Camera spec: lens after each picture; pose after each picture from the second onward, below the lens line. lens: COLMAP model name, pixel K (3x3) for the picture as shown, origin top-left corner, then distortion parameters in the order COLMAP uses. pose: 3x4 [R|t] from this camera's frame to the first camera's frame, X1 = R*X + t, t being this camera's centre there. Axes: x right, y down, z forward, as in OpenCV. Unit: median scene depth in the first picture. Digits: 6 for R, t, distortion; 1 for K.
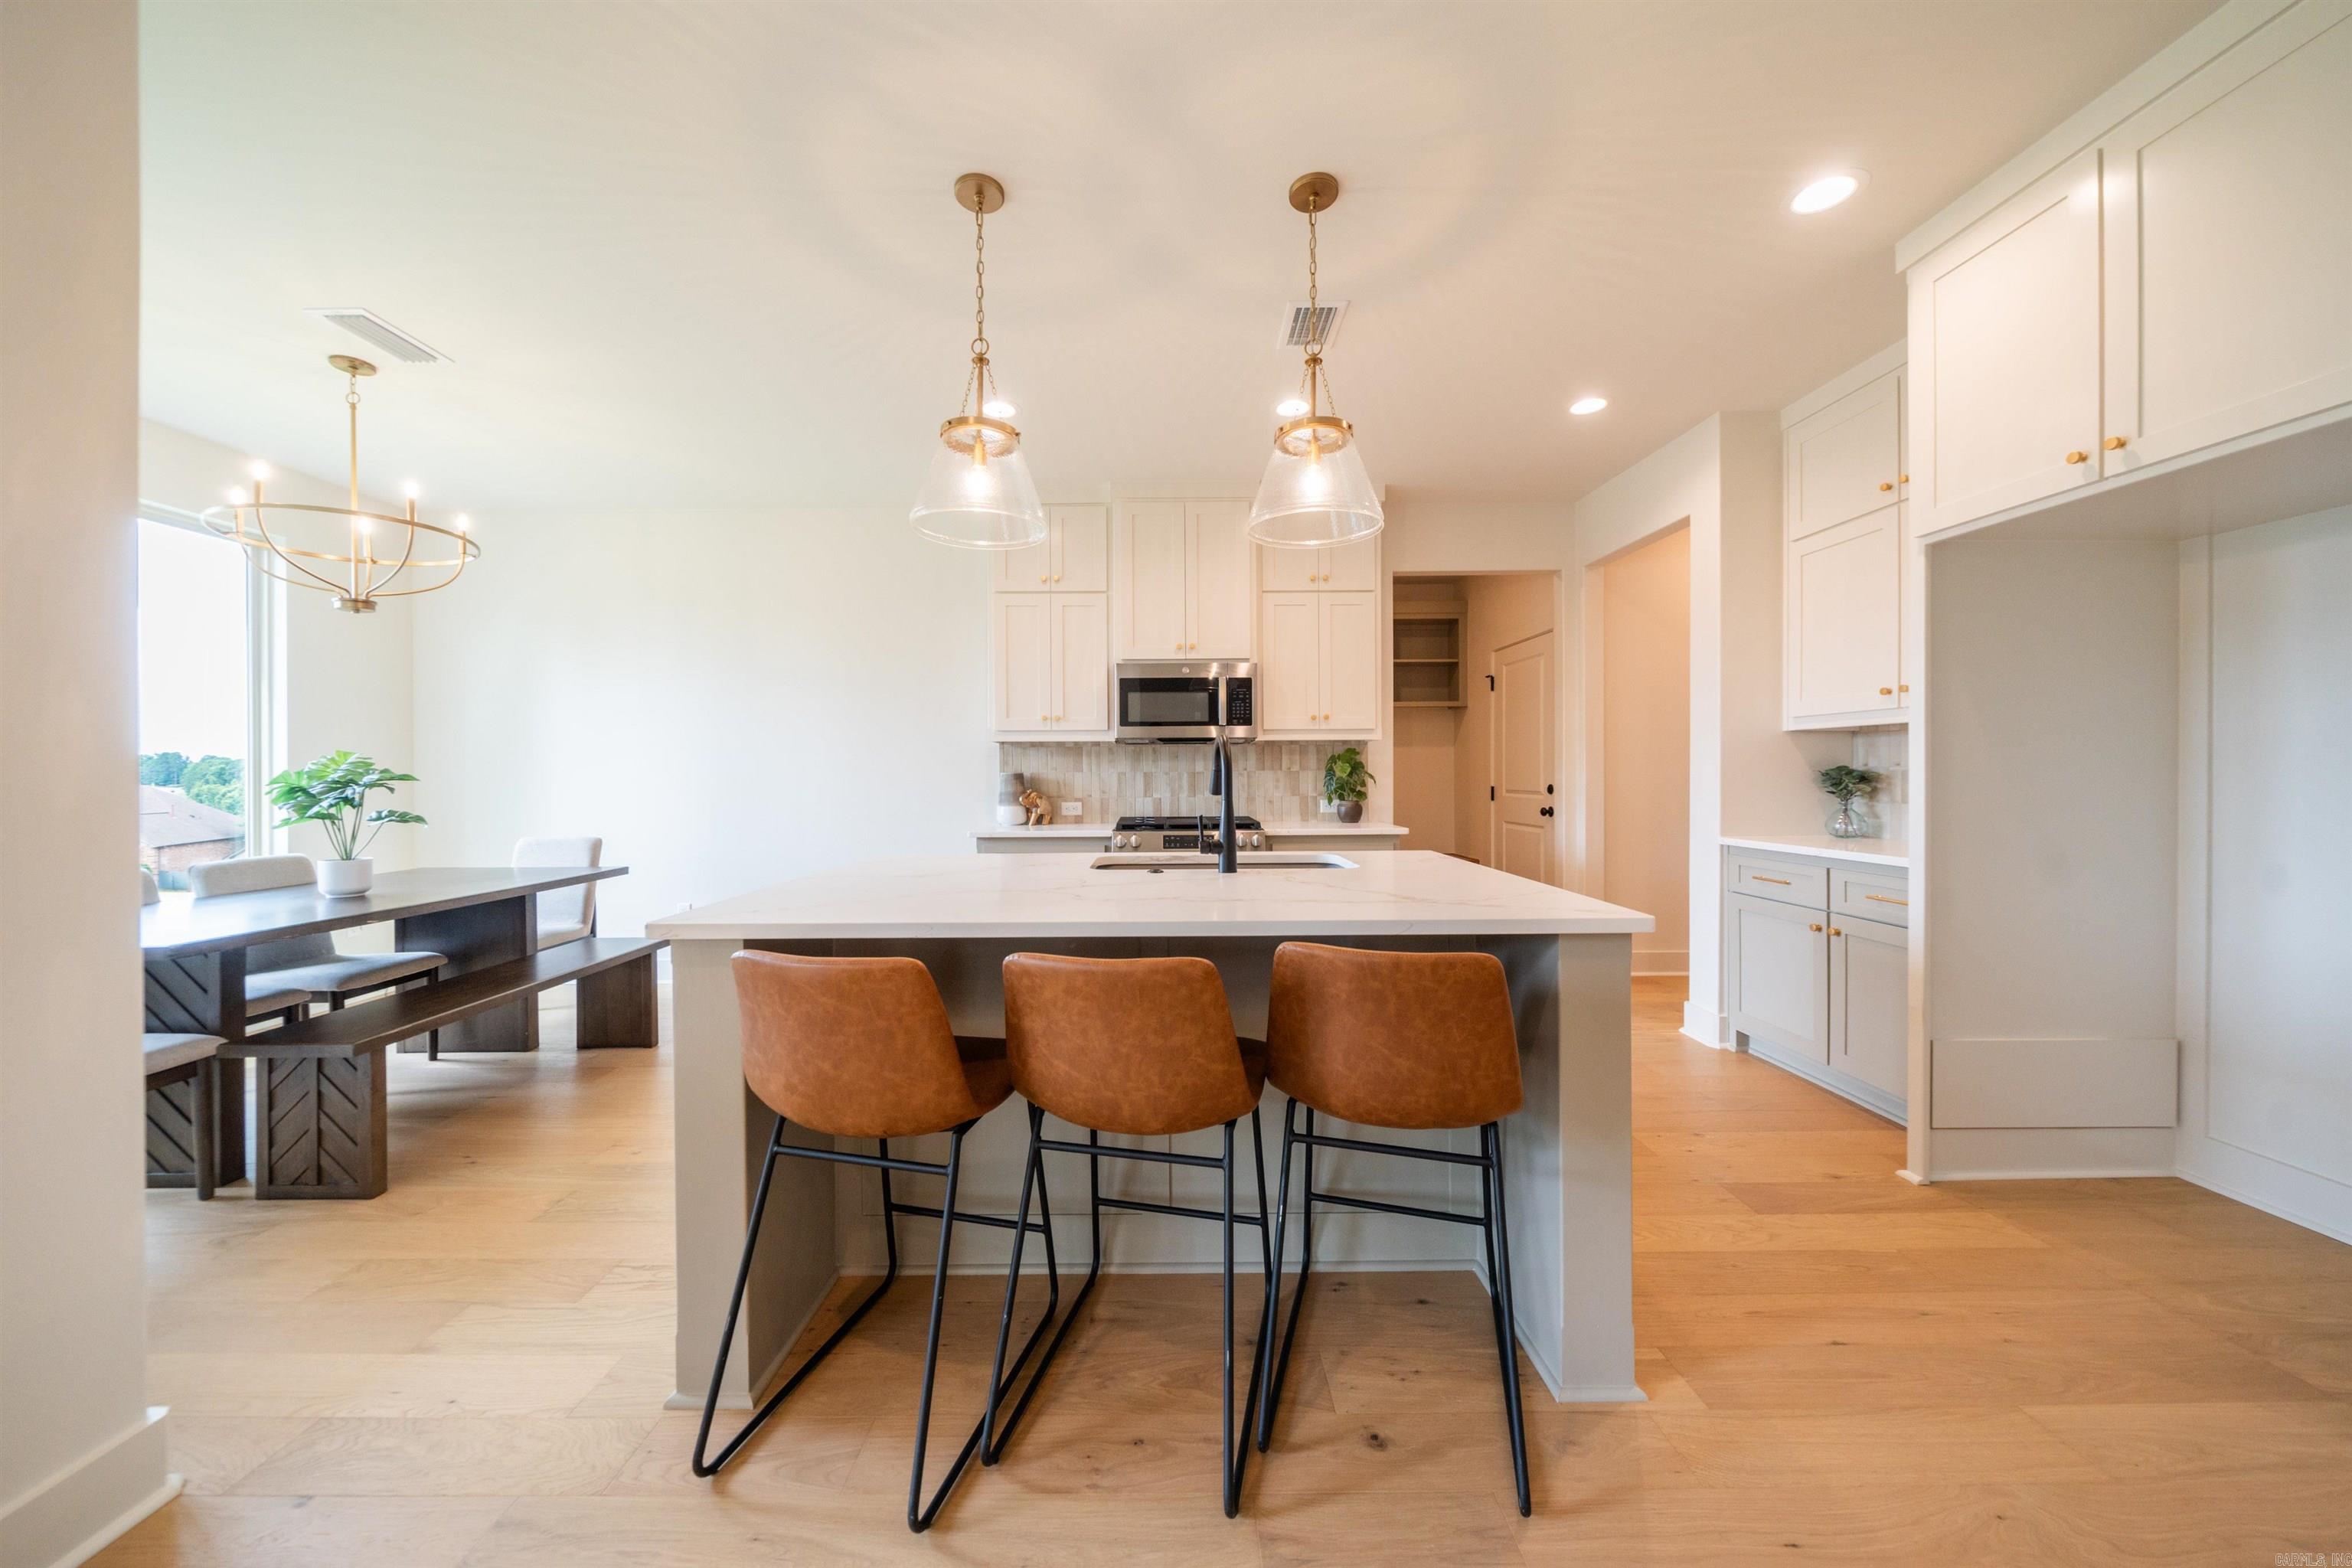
lens RADIAL K [[807.2, 0, 1170.0], [0, 807.2, 778.0], [0, 0, 1]] dist [-0.003487, -0.000760]
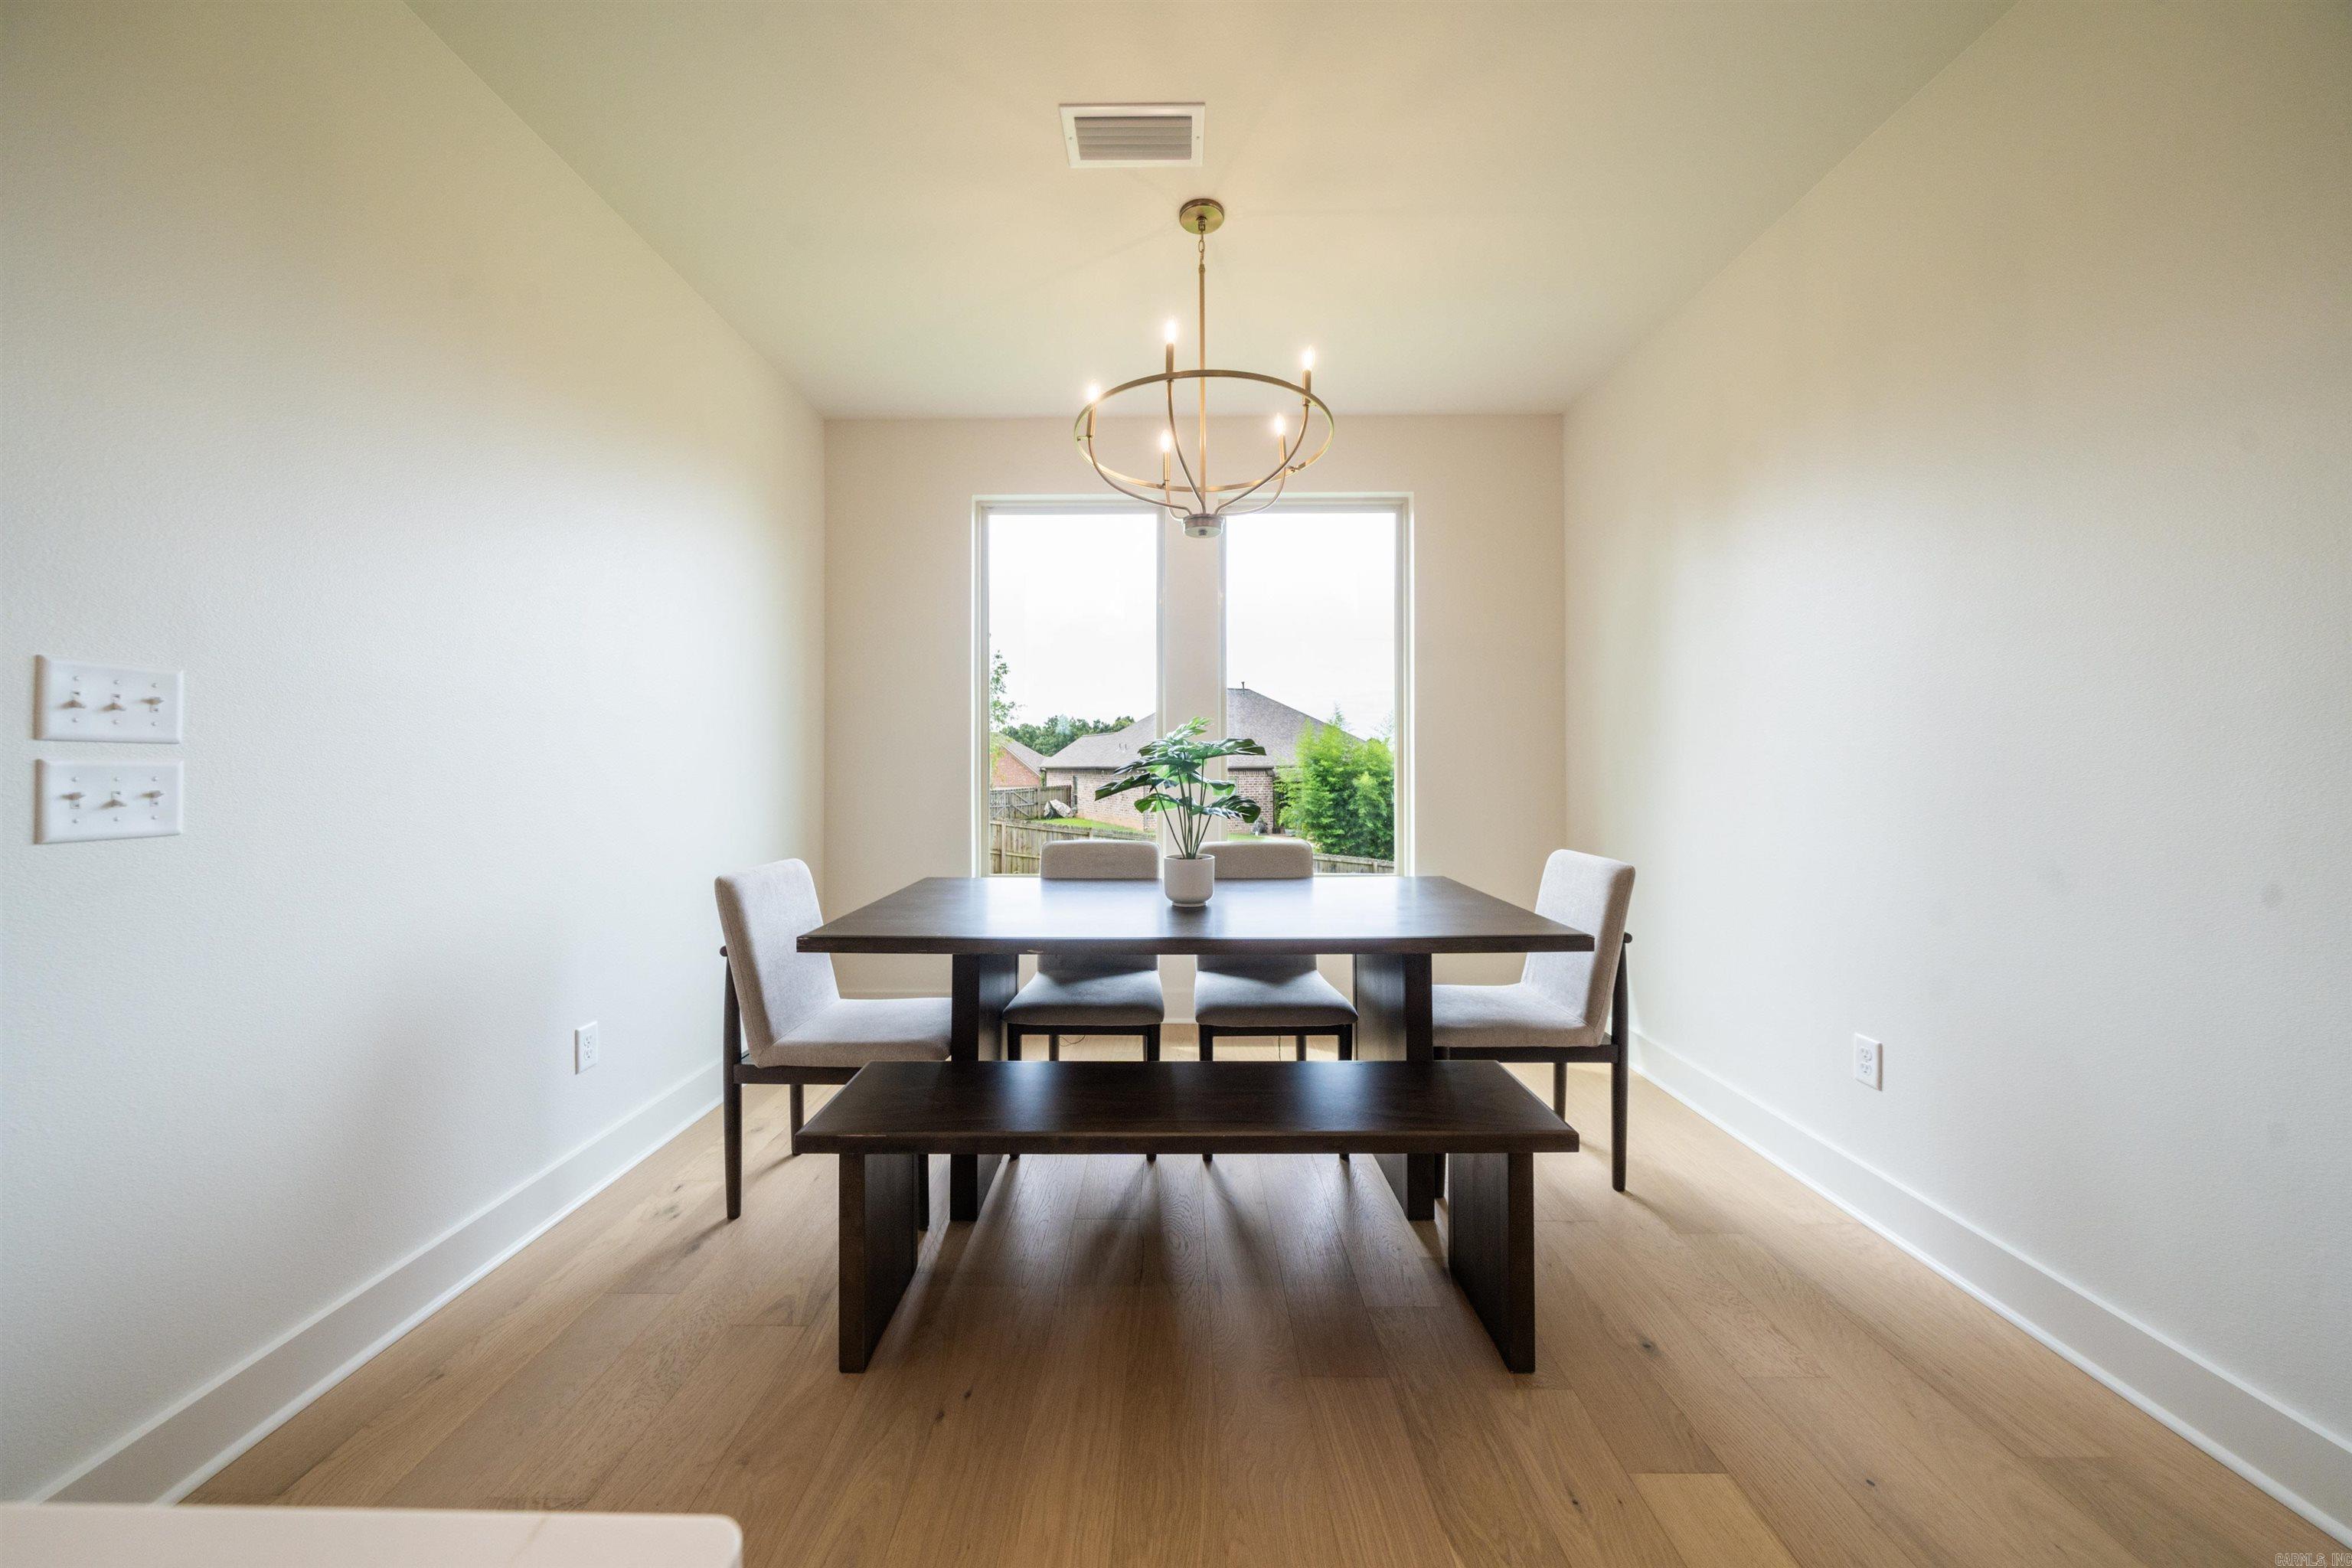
lens RADIAL K [[807.2, 0, 1153.7], [0, 807.2, 759.8], [0, 0, 1]] dist [-0.003487, -0.000760]
pose [[-0.019516, -0.002131, -0.999807, -0.176285], [-0.001448, 0.999997, -0.002103, 0.005800], [0.999808, 0.001407, -0.019519, 0.688973]]
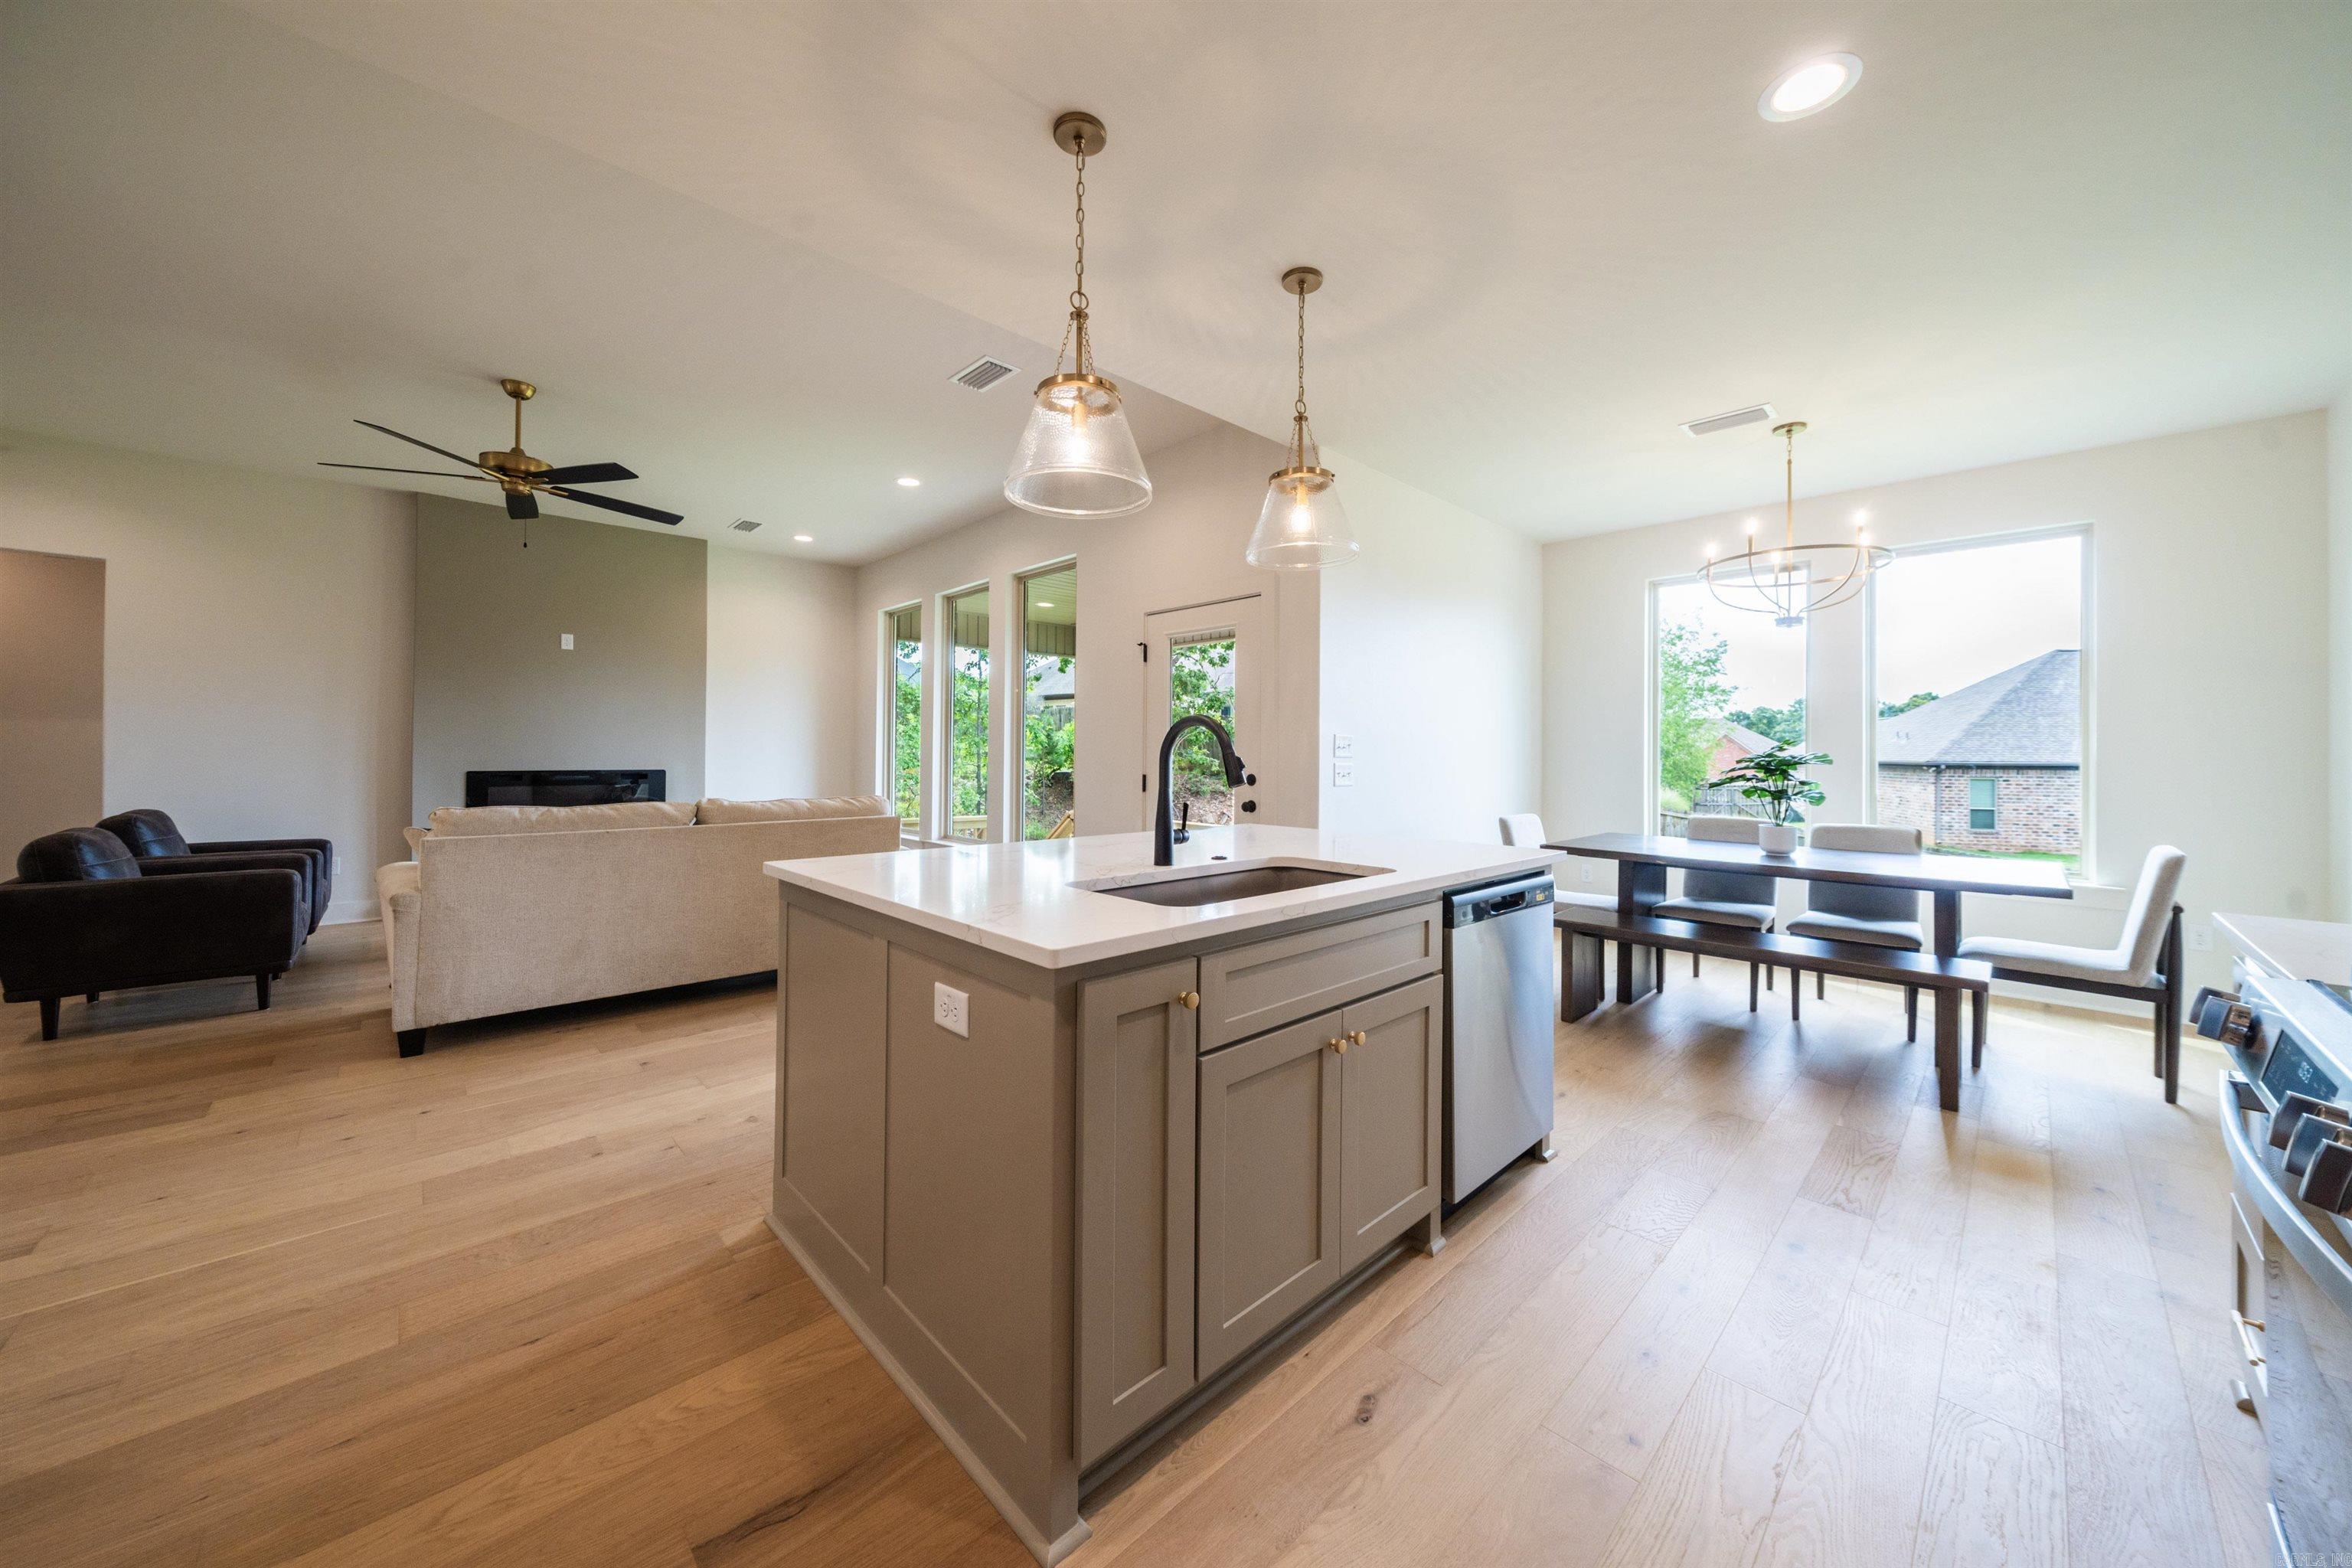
lens RADIAL K [[807.2, 0, 1184.6], [0, 807.2, 749.4], [0, 0, 1]] dist [-0.003487, -0.000760]
pose [[-0.716217, -0.004059, -0.697866, 0.371962], [-0.007599, 0.999969, 0.001982, -0.010836], [0.697836, 0.006723, -0.716226, 0.882952]]
